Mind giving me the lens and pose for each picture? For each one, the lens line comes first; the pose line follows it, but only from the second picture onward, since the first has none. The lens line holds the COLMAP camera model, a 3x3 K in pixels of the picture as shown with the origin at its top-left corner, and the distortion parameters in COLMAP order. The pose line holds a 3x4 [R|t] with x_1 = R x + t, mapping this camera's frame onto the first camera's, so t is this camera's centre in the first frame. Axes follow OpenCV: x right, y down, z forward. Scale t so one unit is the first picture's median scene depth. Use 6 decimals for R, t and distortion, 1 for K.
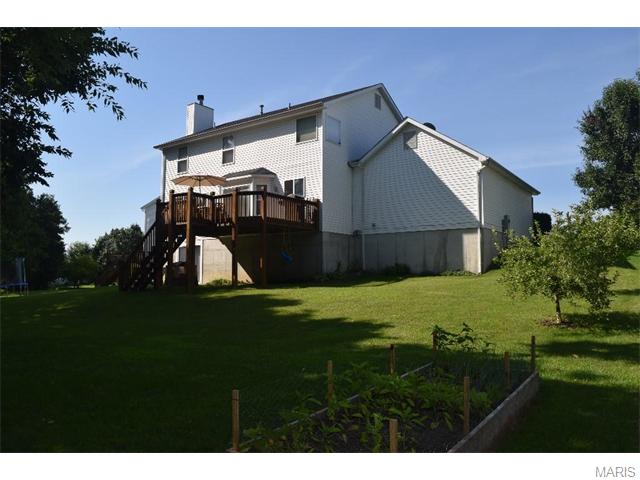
lens RADIAL K [[496.7, 0, 320.0], [0, 496.7, 240.0], [0, 0, 1]] dist [-0.086903, 0.008057]
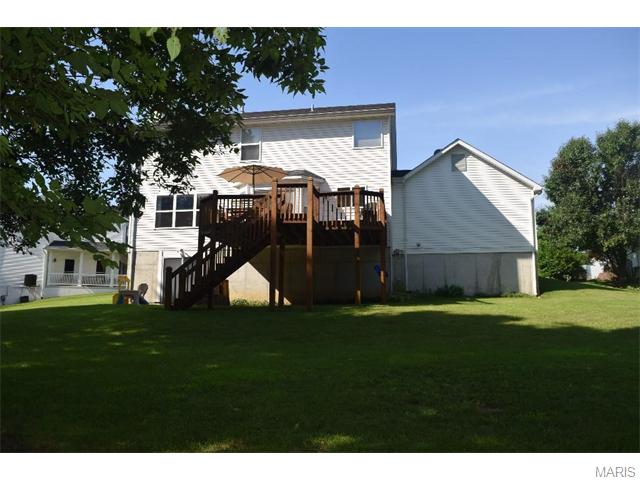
lens RADIAL K [[496.7, 0, 320.0], [0, 496.7, 240.0], [0, 0, 1]] dist [-0.086903, 0.008057]
pose [[0.896524, 0.073504, 0.436855, -0.502234], [-0.041263, 0.995707, -0.082854, 0.050146], [-0.441070, 0.056254, 0.895708, 0.237673]]
